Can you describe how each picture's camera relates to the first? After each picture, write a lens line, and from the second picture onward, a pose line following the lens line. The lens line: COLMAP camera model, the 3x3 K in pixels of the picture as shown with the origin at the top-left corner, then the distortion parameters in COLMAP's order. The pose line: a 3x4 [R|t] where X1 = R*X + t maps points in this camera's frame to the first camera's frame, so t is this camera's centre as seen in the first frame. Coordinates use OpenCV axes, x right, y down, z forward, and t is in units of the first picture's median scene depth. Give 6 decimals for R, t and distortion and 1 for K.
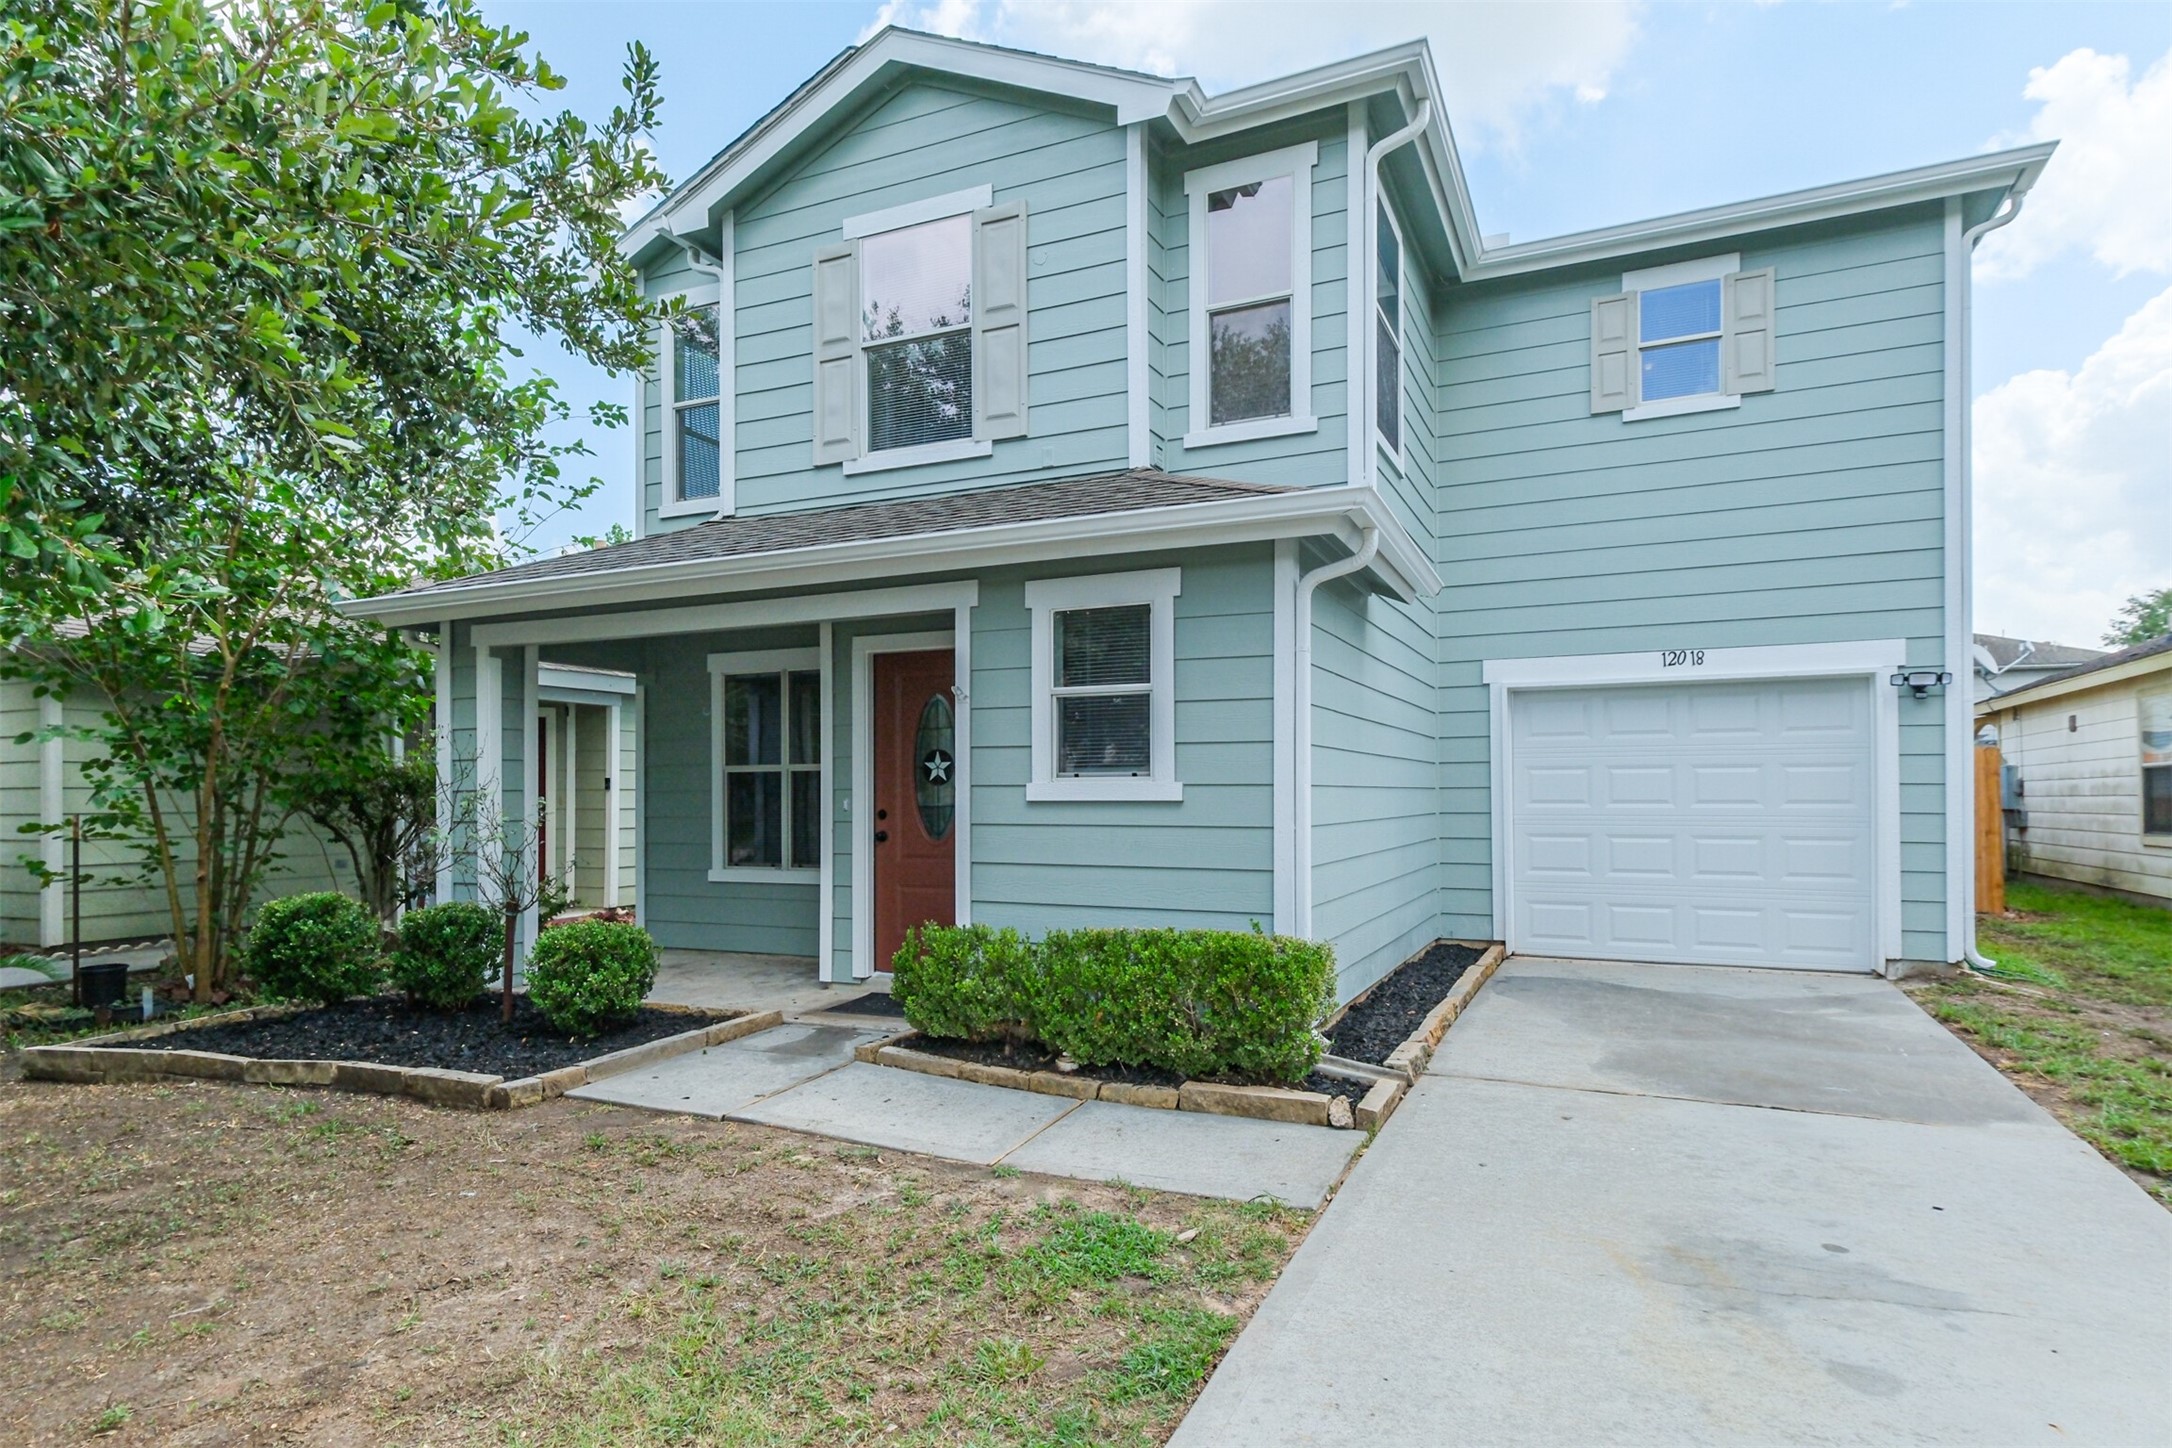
lens RADIAL K [[1192.9, 0, 1086.4], [0, 1192.9, 782.0], [0, 0, 1]] dist [0.029486, -0.001085]
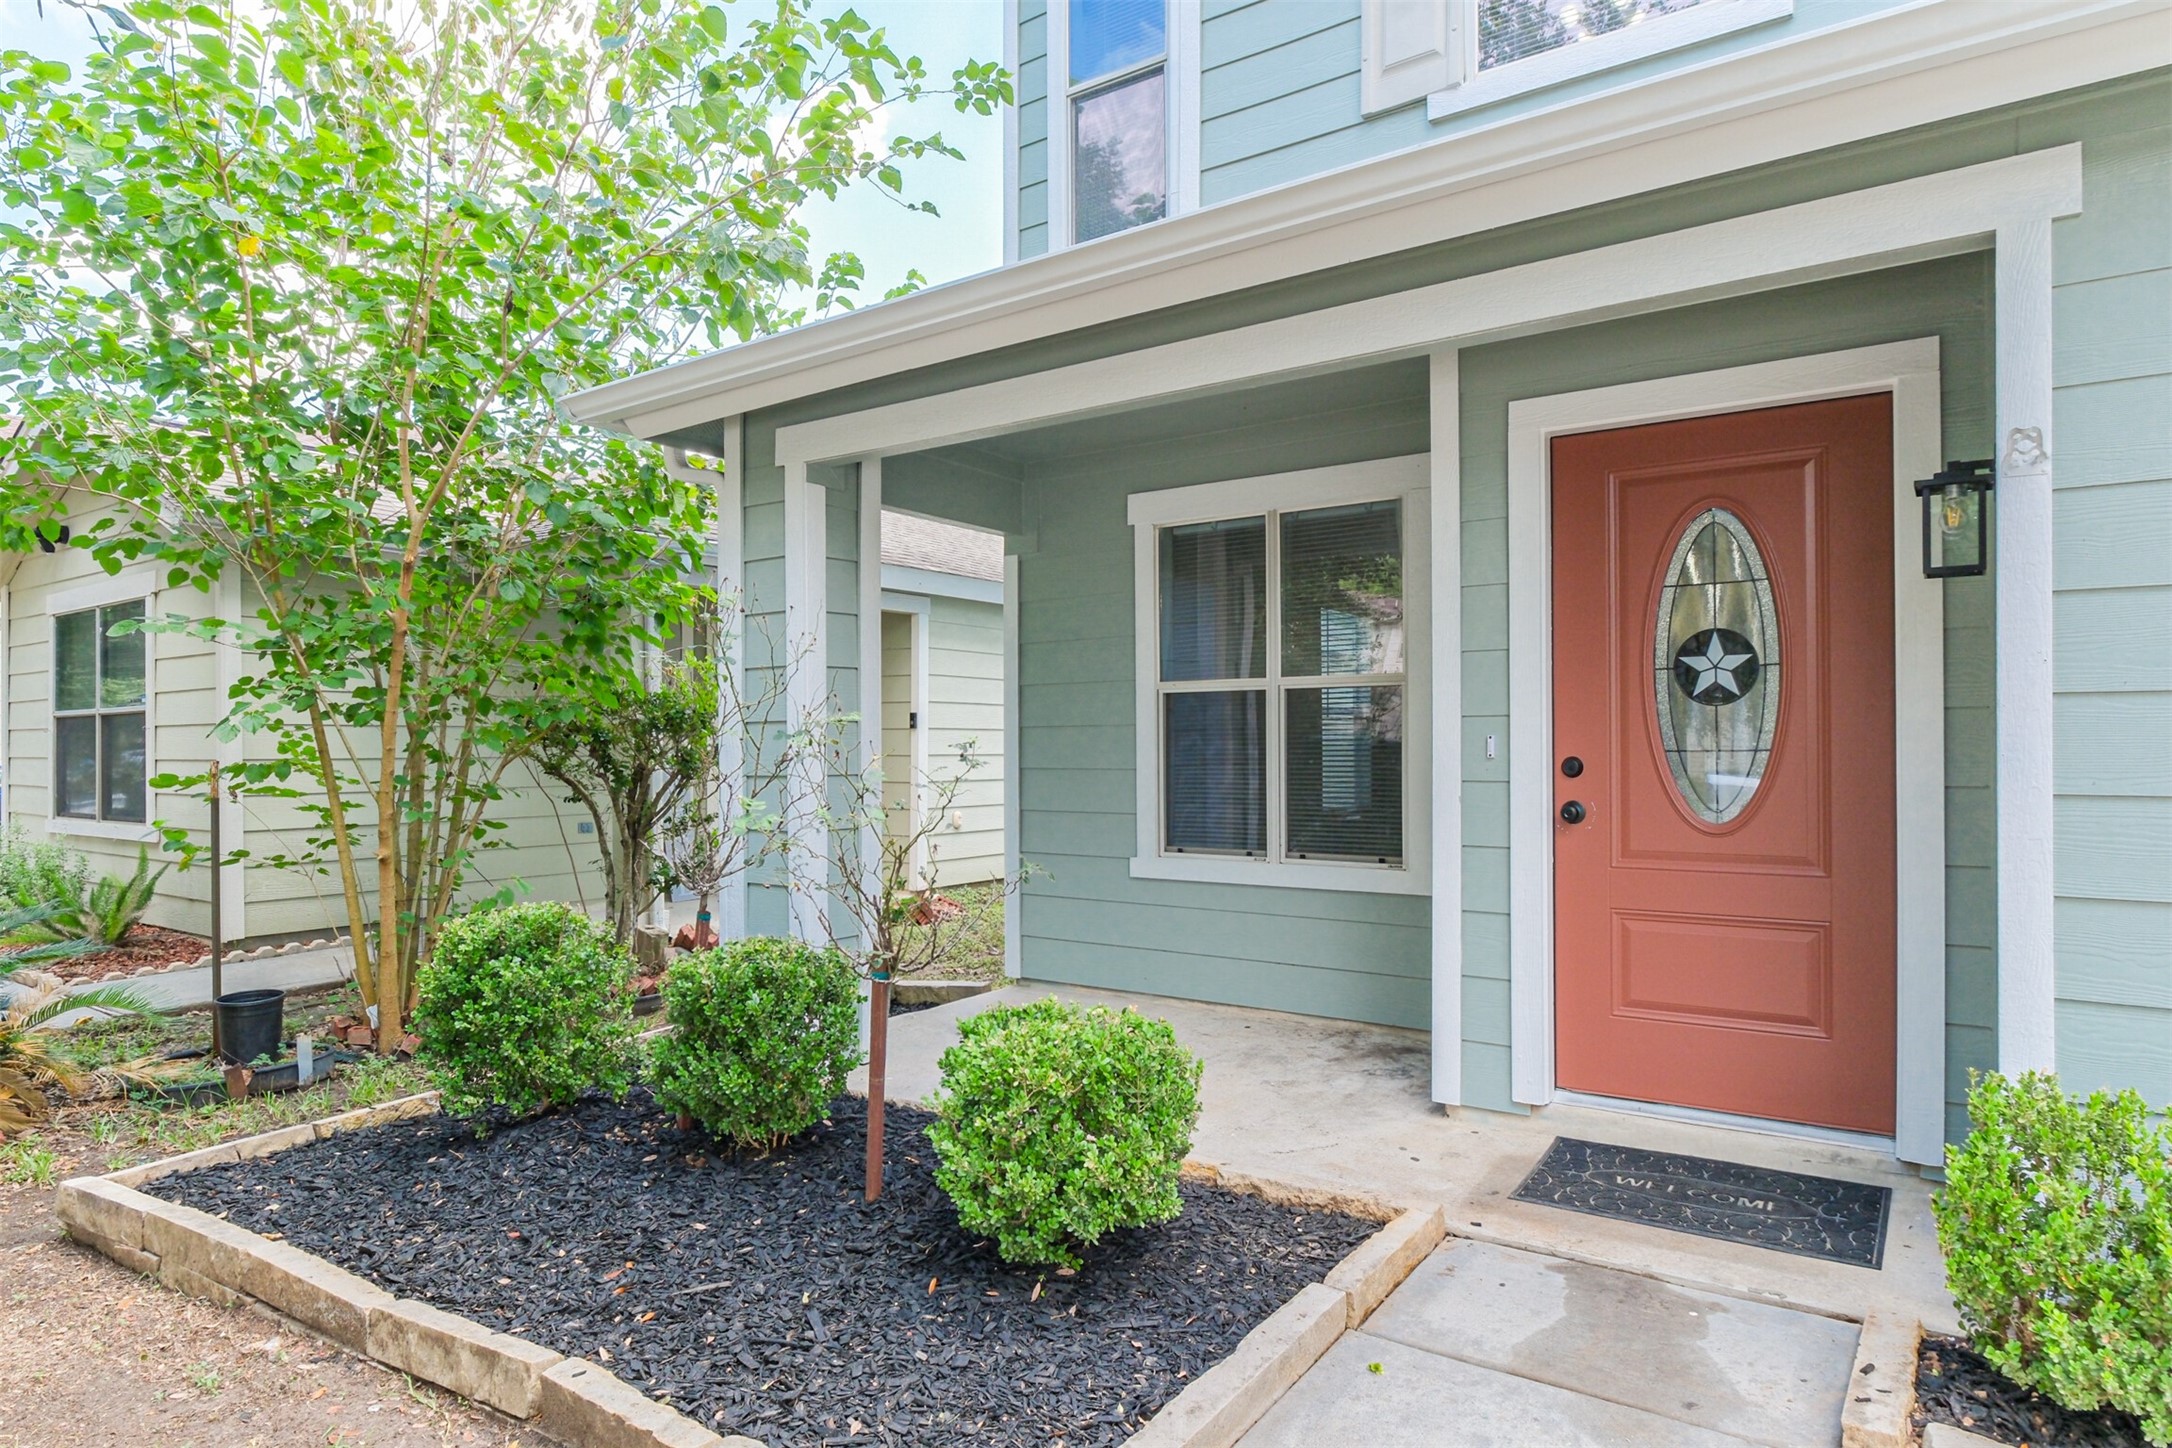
lens RADIAL K [[1253.1, 0, 1095.5], [0, 1253.1, 735.1], [0, 0, 1]] dist [-0.003189, 0.000051]
pose [[0.984560, -0.001456, -0.175042, -0.237277], [0.002518, 0.999980, 0.005845, 0.009392], [0.175030, -0.006196, 0.984544, 0.406242]]
